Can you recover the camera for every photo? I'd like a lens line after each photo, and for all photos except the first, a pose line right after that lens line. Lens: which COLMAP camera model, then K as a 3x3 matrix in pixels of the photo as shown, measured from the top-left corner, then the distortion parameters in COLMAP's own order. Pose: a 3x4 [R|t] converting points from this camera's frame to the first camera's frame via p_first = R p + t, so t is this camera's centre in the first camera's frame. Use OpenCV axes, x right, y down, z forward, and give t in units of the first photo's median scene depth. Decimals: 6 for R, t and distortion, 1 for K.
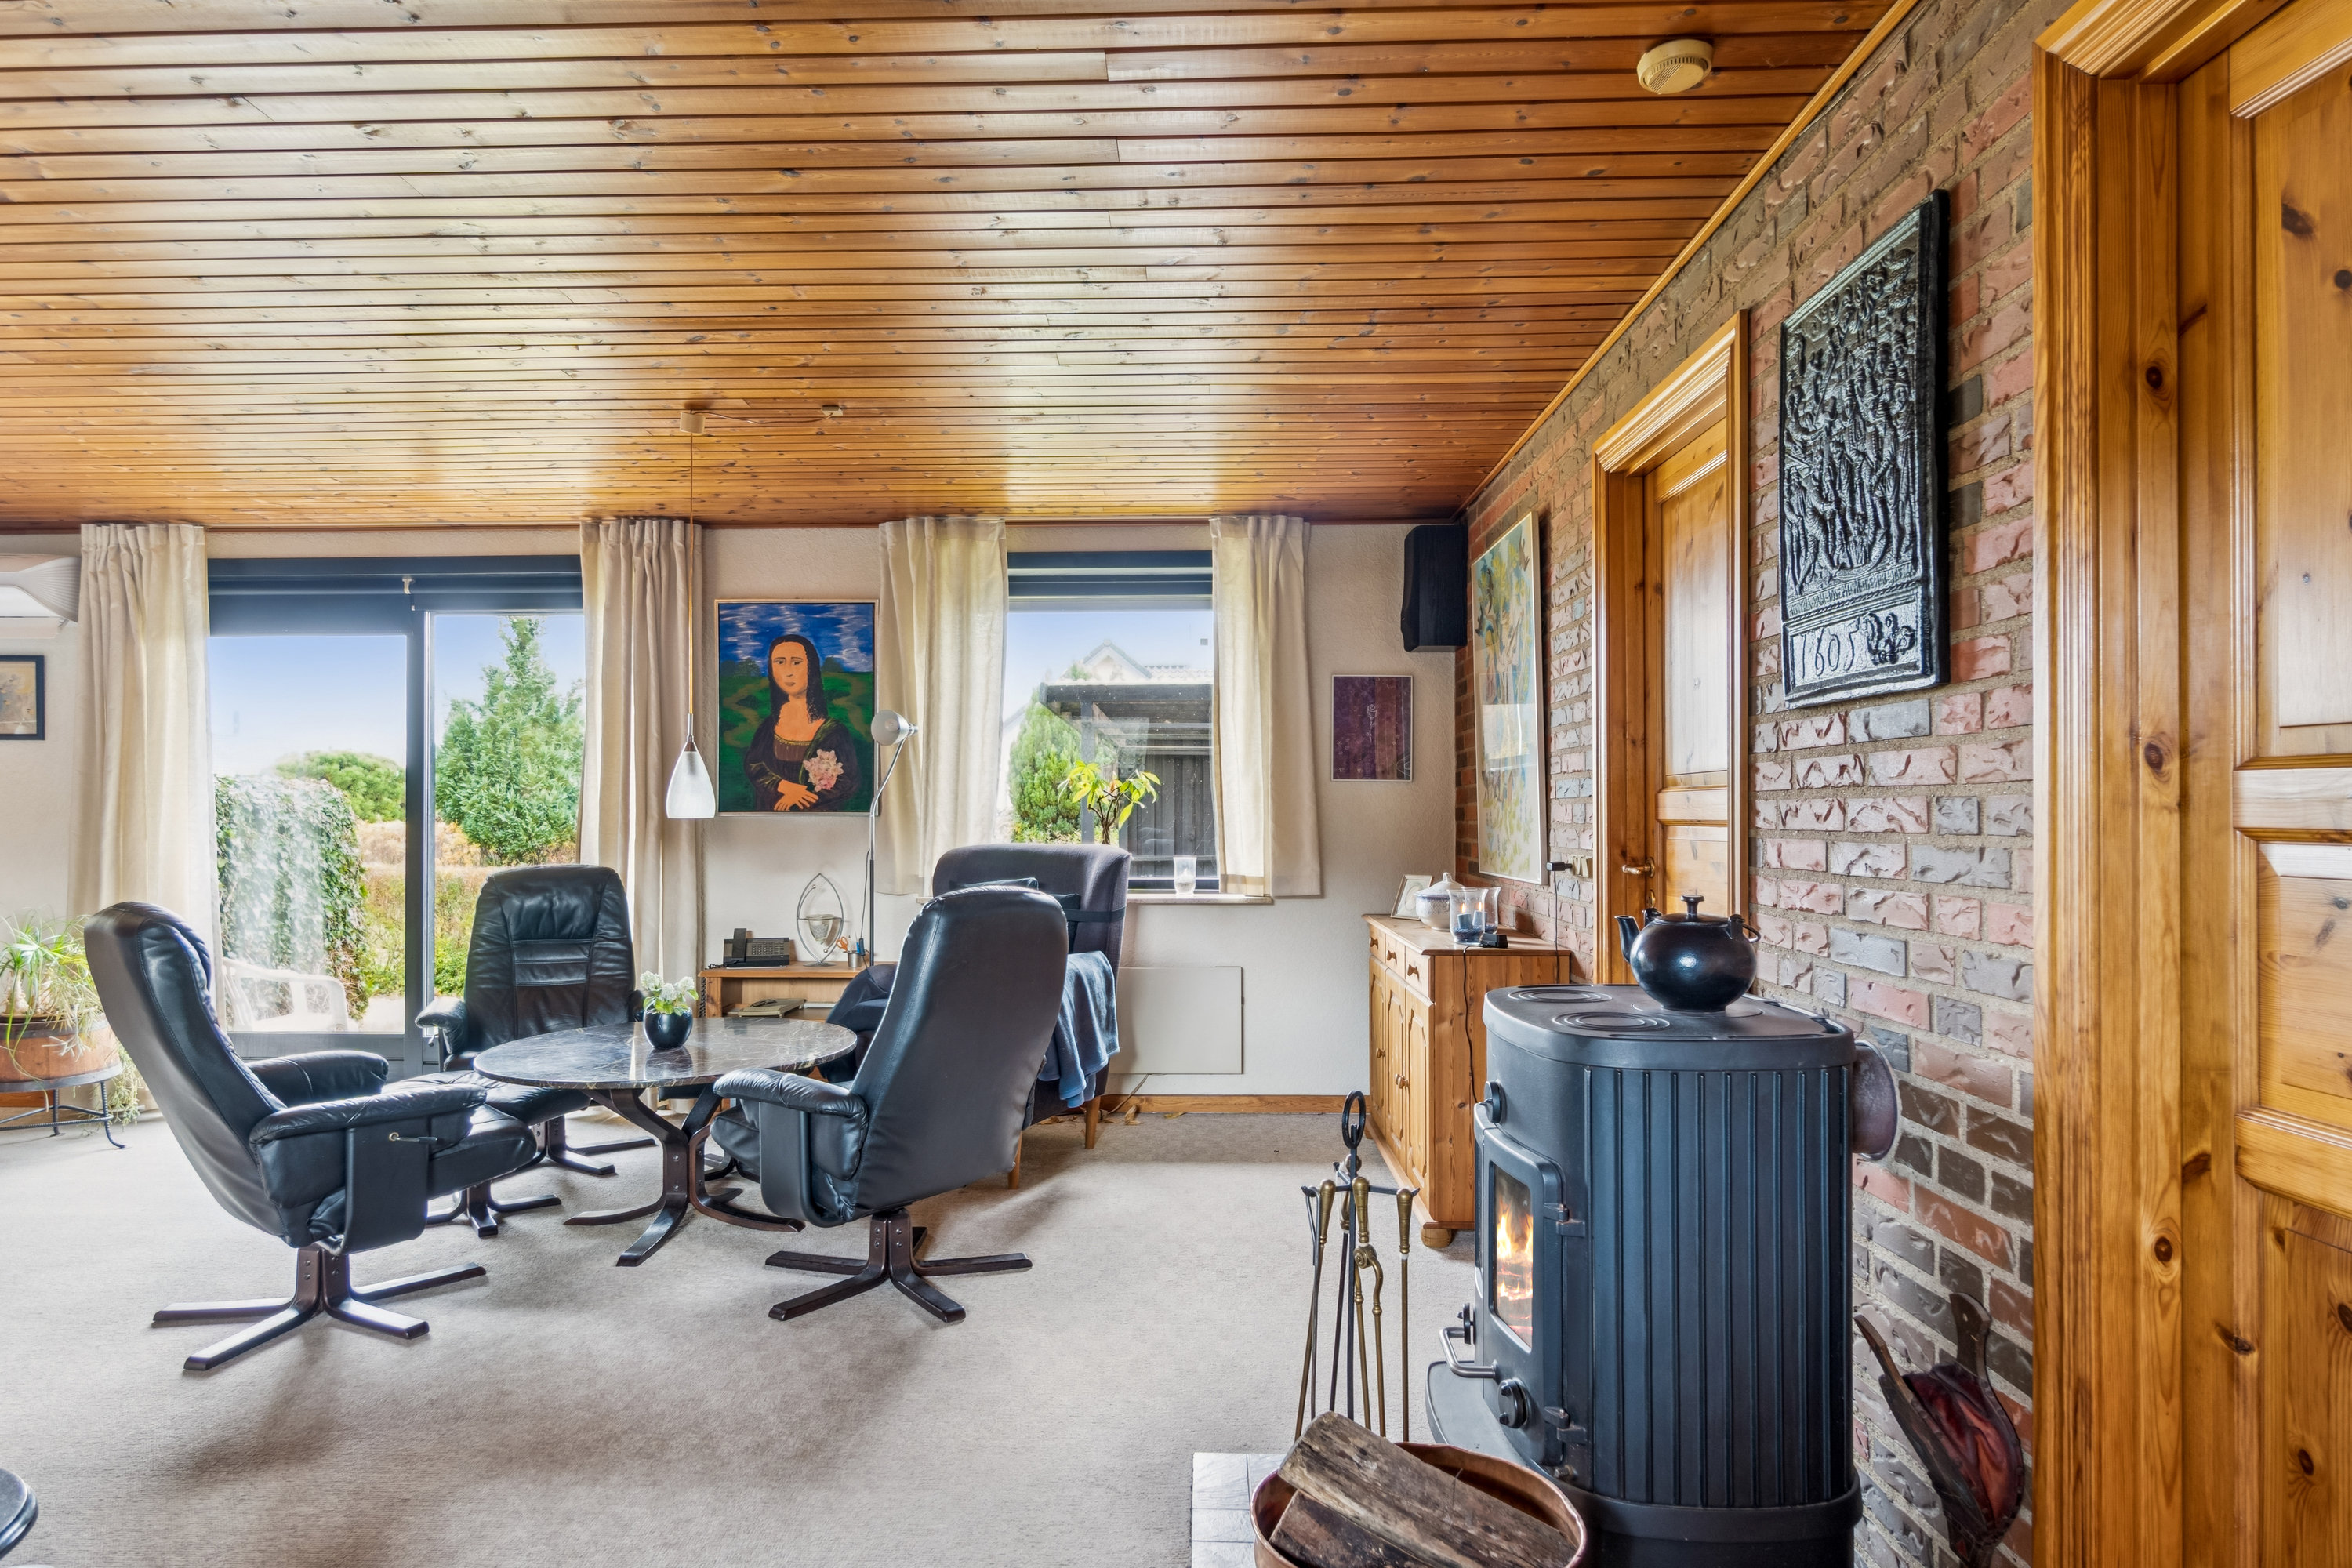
lens RADIAL K [[1365.9, 0, 1146.1], [0, 1365.9, 800.6], [0, 0, 1]] dist [-0.001665, 0.003251]
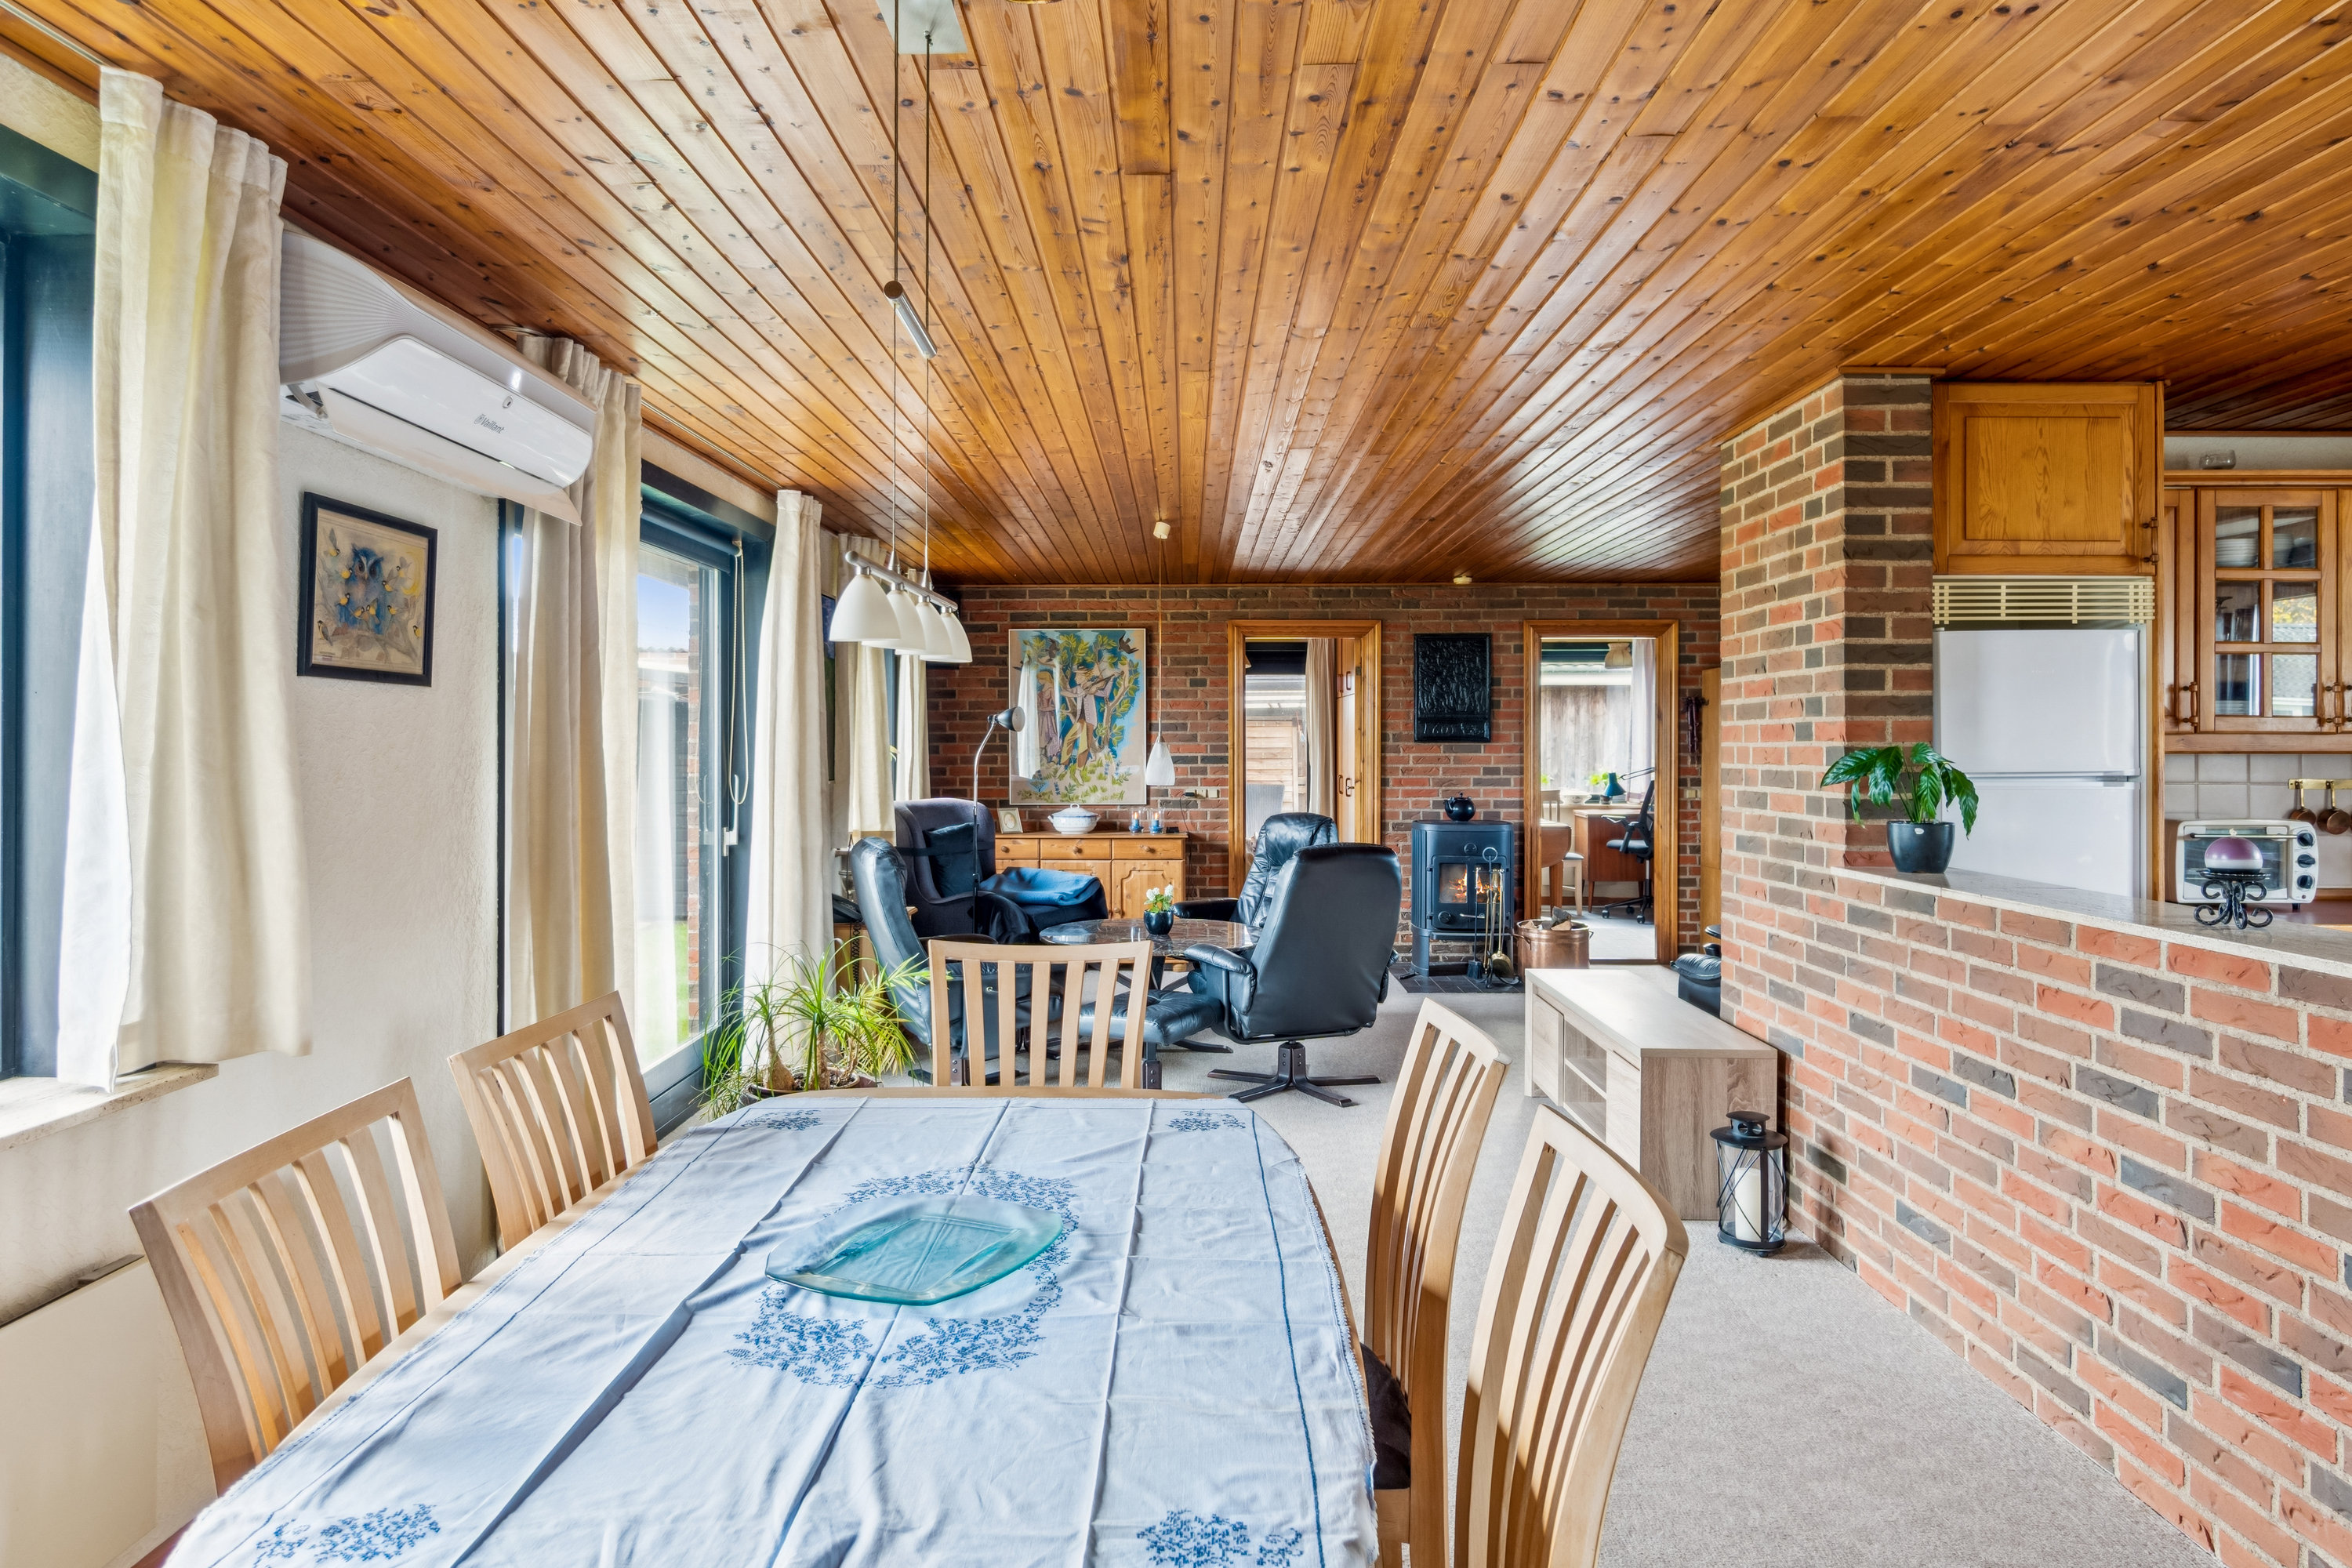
lens RADIAL K [[1419.3, 0, 1183.0], [0, 1419.3, 730.5], [0, 0, 1]] dist [0.010068, 0.003841]
pose [[-0.035316, 0.007917, 0.999345, -1.408773], [-0.001965, 0.999966, -0.007992, -0.024268], [-0.999374, -0.002246, -0.035299, 0.745341]]
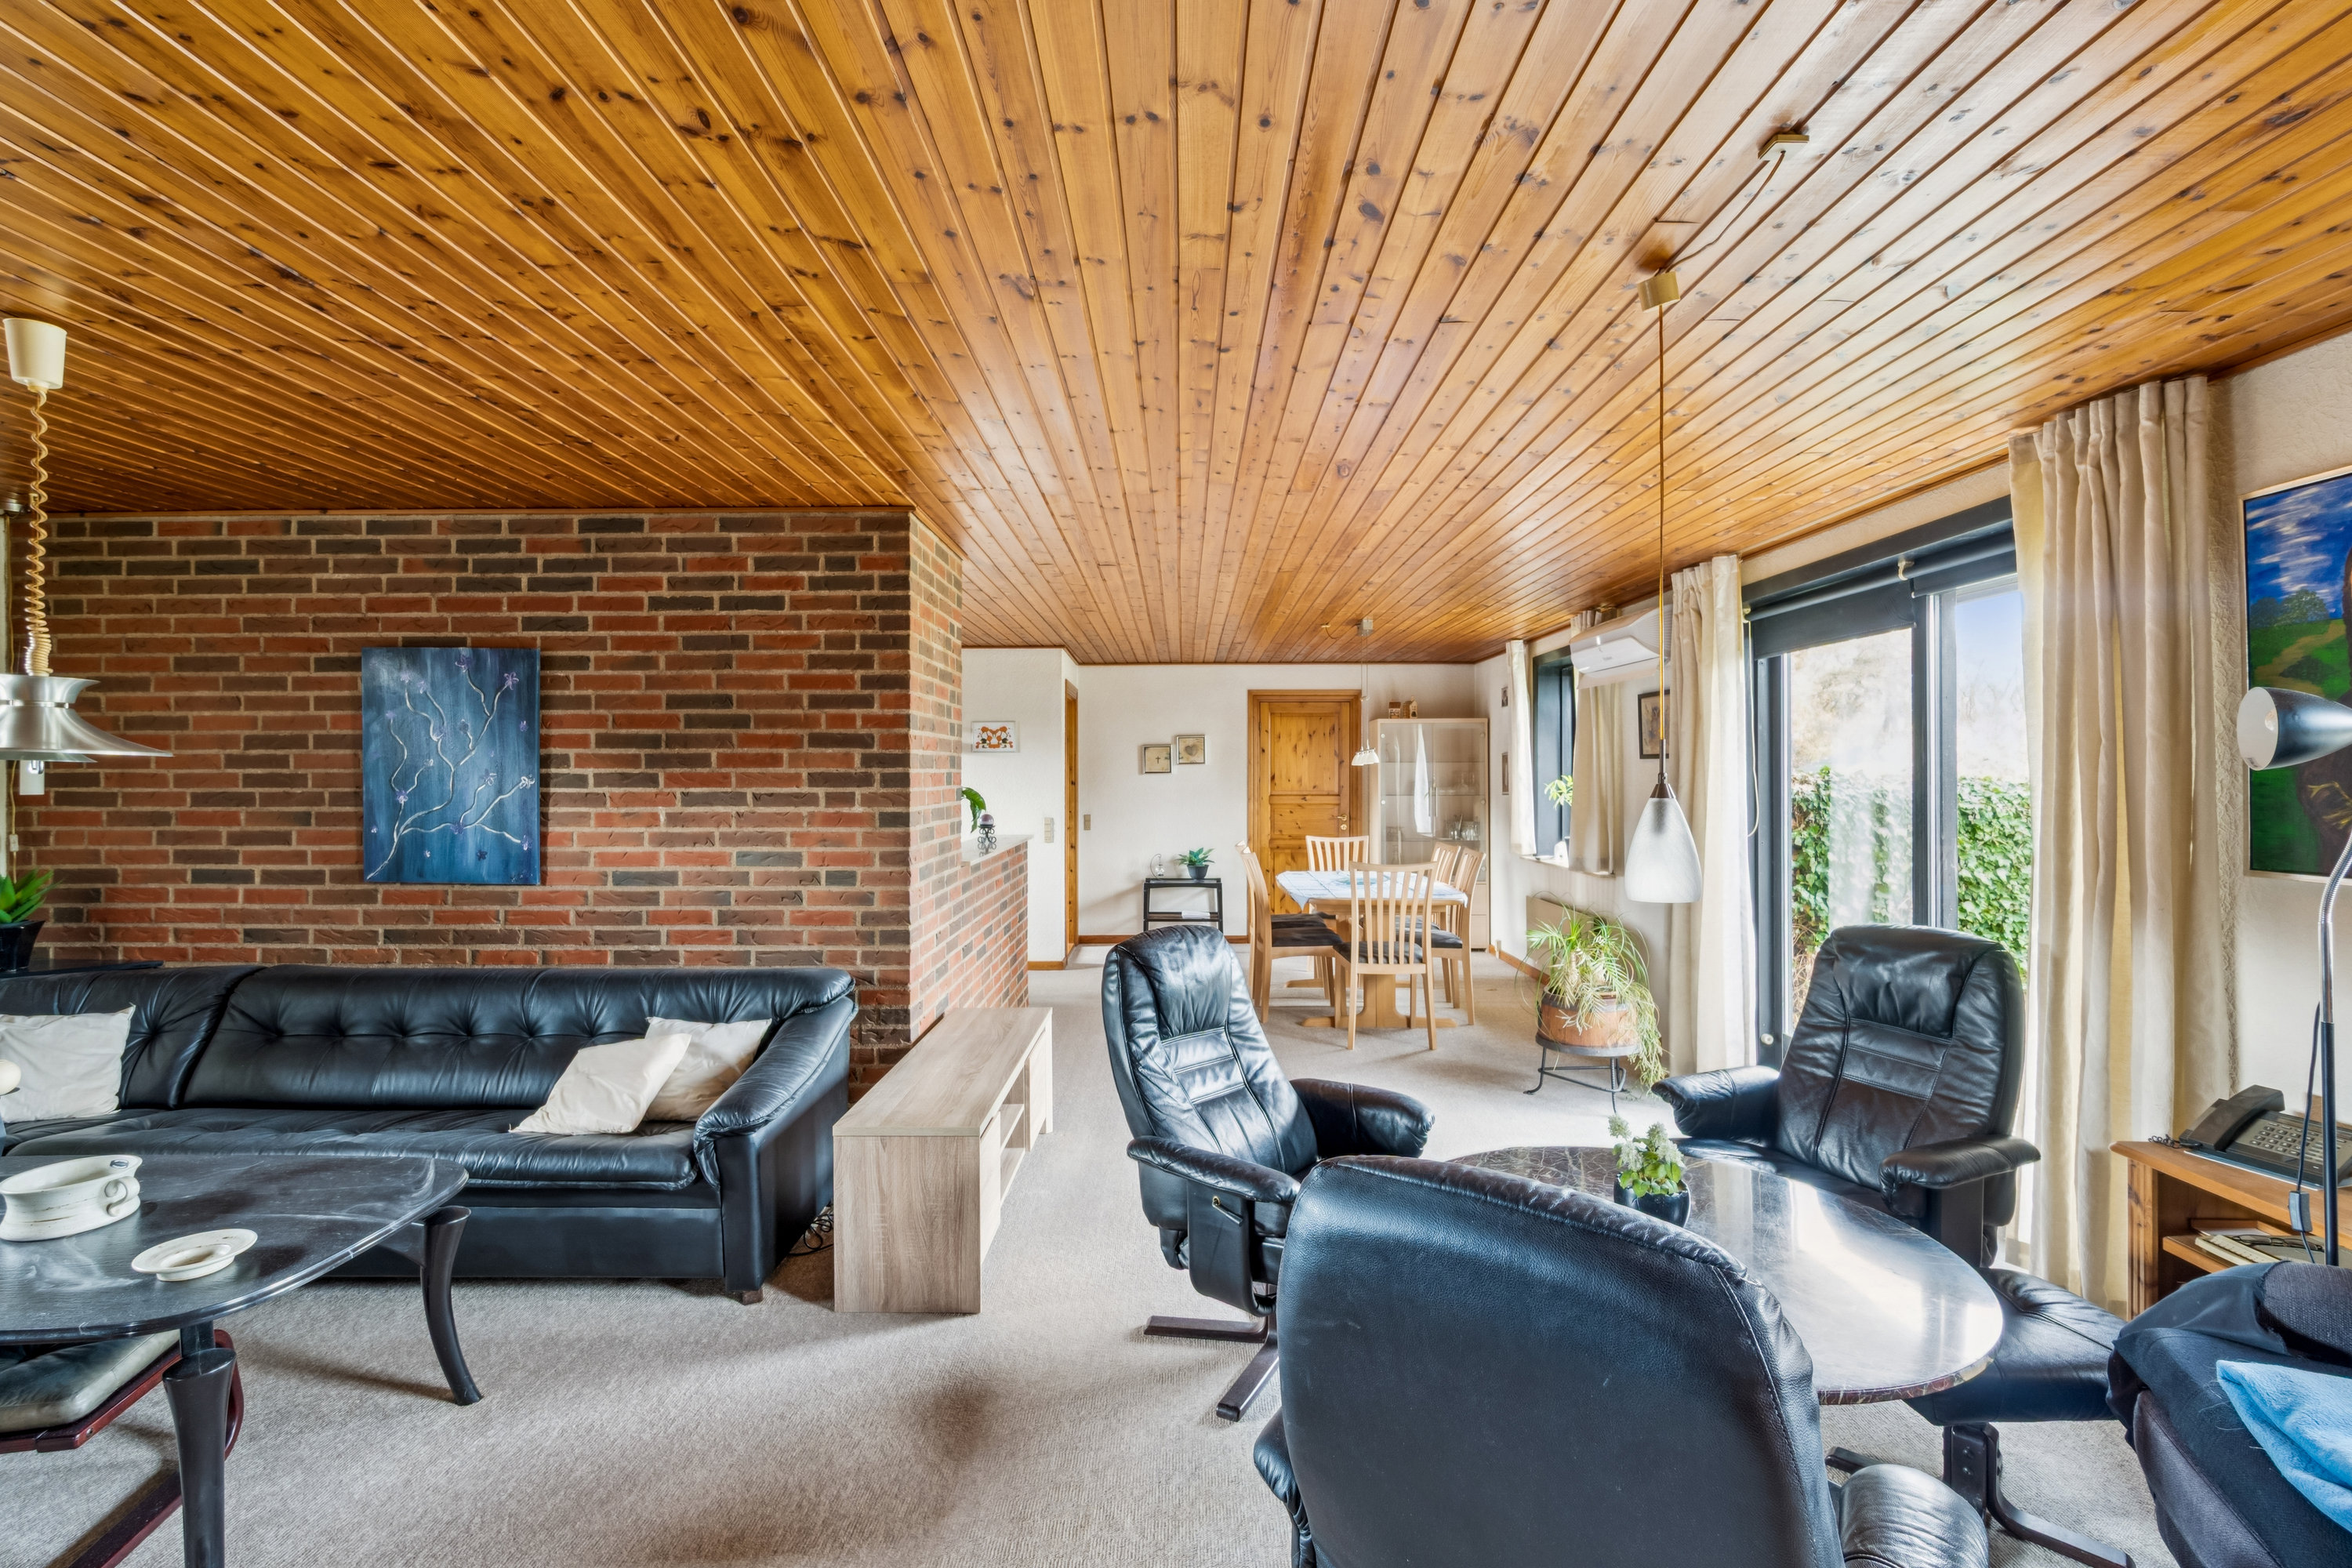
lens RADIAL K [[1060.7, 0, 1159.1], [0, 1060.7, 770.6], [0, 0, 1]] dist [0.000787, -0.001143]
pose [[0.013255, -0.004190, -0.999903, 0.120895], [0.008942, 0.999952, -0.004072, -0.034769], [0.999872, -0.008888, 0.013292, 0.544366]]
